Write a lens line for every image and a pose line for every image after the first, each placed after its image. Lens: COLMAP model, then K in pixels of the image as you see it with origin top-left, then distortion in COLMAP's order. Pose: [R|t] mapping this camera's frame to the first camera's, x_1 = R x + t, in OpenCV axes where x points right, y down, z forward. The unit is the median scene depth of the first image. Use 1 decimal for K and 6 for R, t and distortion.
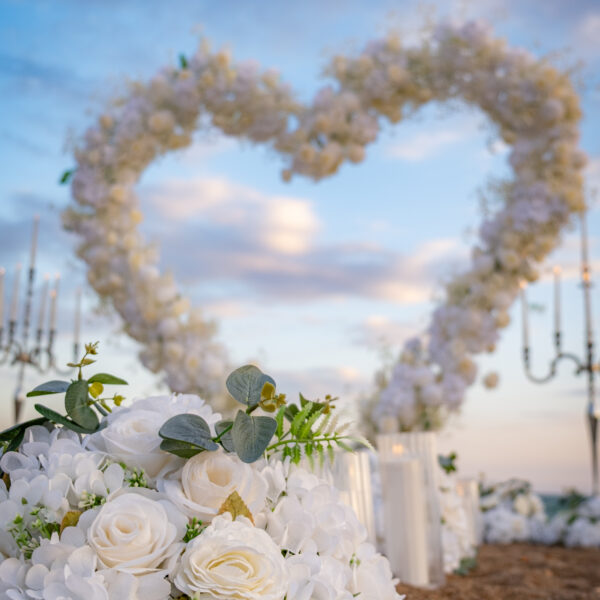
lens RADIAL K [[781.8, 0, 300.0], [0, 781.8, 300.0], [0, 0, 1]] dist [-0.031208, -0.024348]
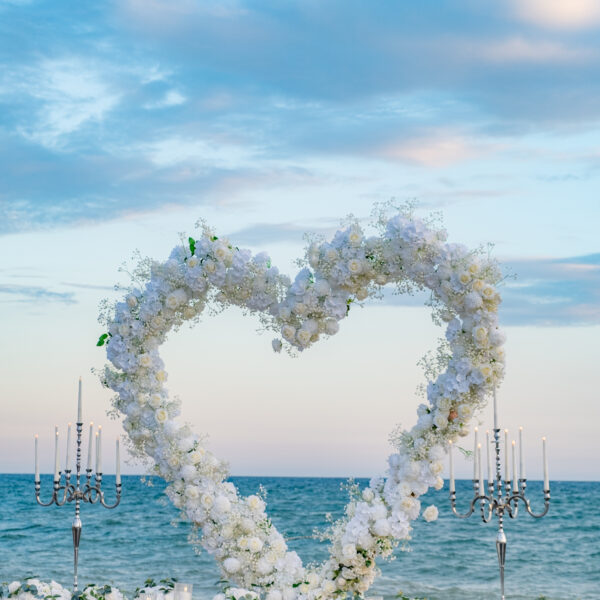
lens RADIAL K [[1685.3, 0, 300.0], [0, 1685.3, 300.0], [0, 0, 1]] dist [0.381472, 0.494088]
pose [[0.983913, -0.033816, -0.175420, 0.495901], [0.050789, 0.994352, 0.093191, -0.482373], [0.171278, -0.100601, 0.980073, -1.619273]]
